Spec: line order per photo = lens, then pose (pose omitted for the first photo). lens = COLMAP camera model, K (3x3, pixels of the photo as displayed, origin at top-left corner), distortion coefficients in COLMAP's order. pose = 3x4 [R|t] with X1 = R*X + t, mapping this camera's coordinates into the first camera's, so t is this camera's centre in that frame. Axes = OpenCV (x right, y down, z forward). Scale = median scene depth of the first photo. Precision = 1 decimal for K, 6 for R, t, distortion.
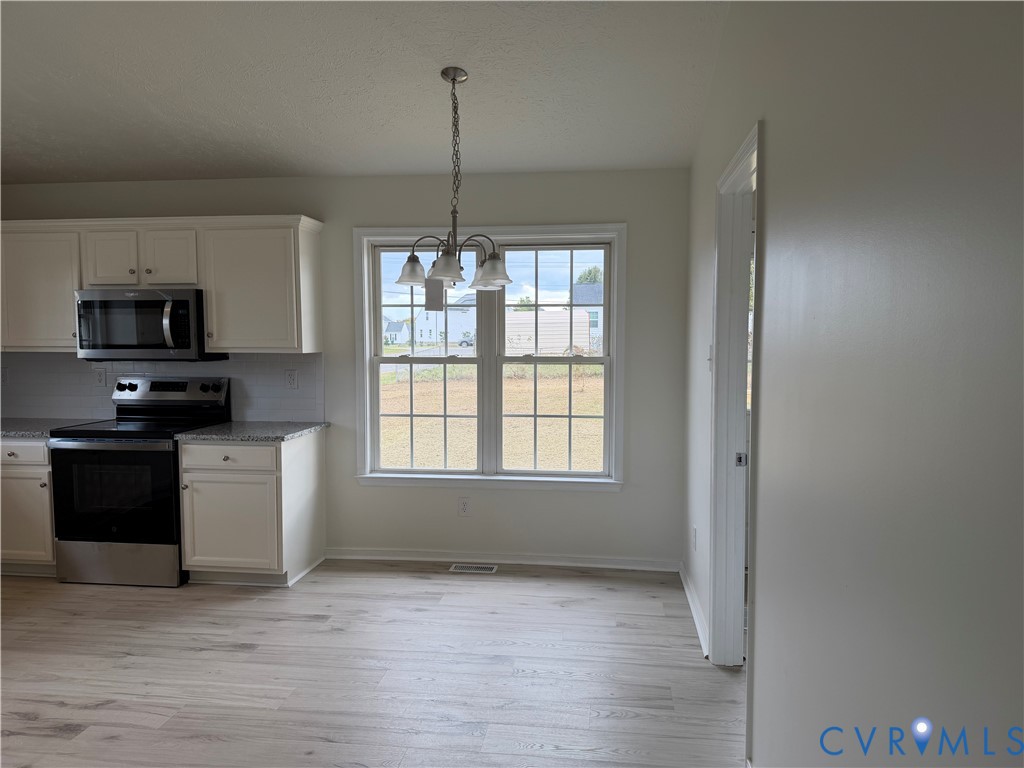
lens RADIAL K [[716.3, 0, 530.6], [0, 716.3, 390.2], [0, 0, 1]] dist [-0.000457, -0.001517]
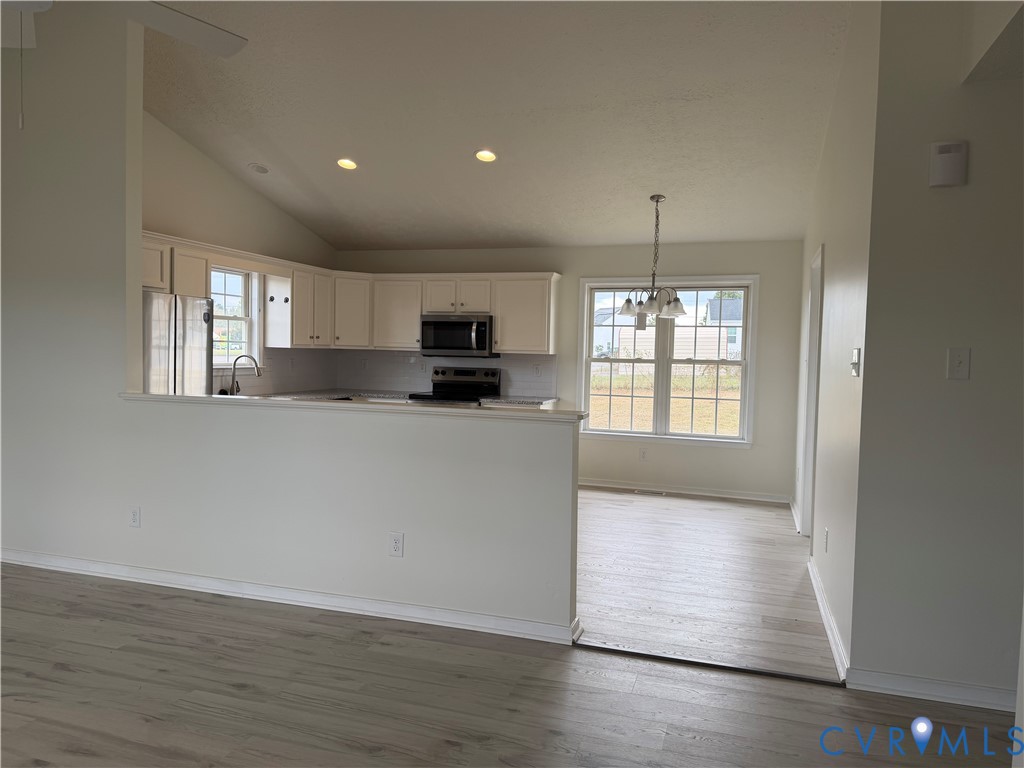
lens RADIAL K [[712.6, 0, 497.7], [0, 712.6, 388.7], [0, 0, 1]] dist [0.051581, -0.002814]
pose [[0.974222, 0.030027, -0.223583, -0.062858], [-0.034670, 0.999256, -0.016872, 0.059994], [0.222910, 0.024189, 0.974539, -0.632217]]
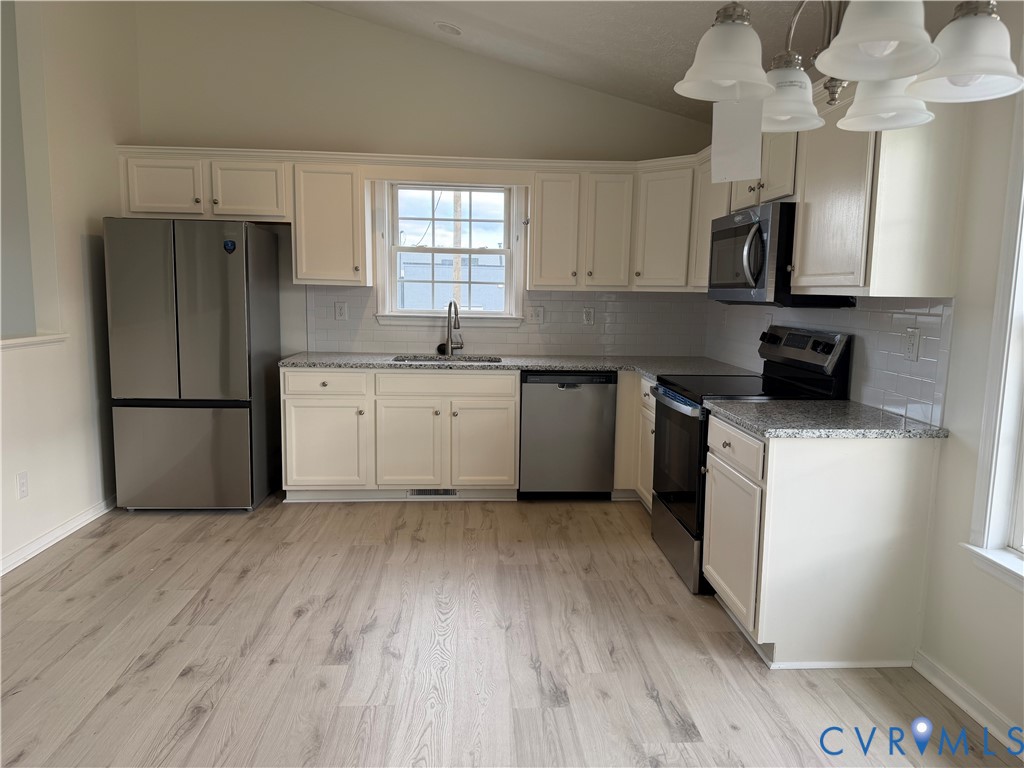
lens RADIAL K [[704.4, 0, 512.0], [0, 704.4, 384.0], [0, 0, 1]] dist [0.022006, -0.001353]
pose [[0.174216, 0.128481, -0.976290, 0.184405], [-0.089700, 0.989400, 0.114199, -0.020324], [0.980613, 0.067678, 0.183894, 0.611361]]
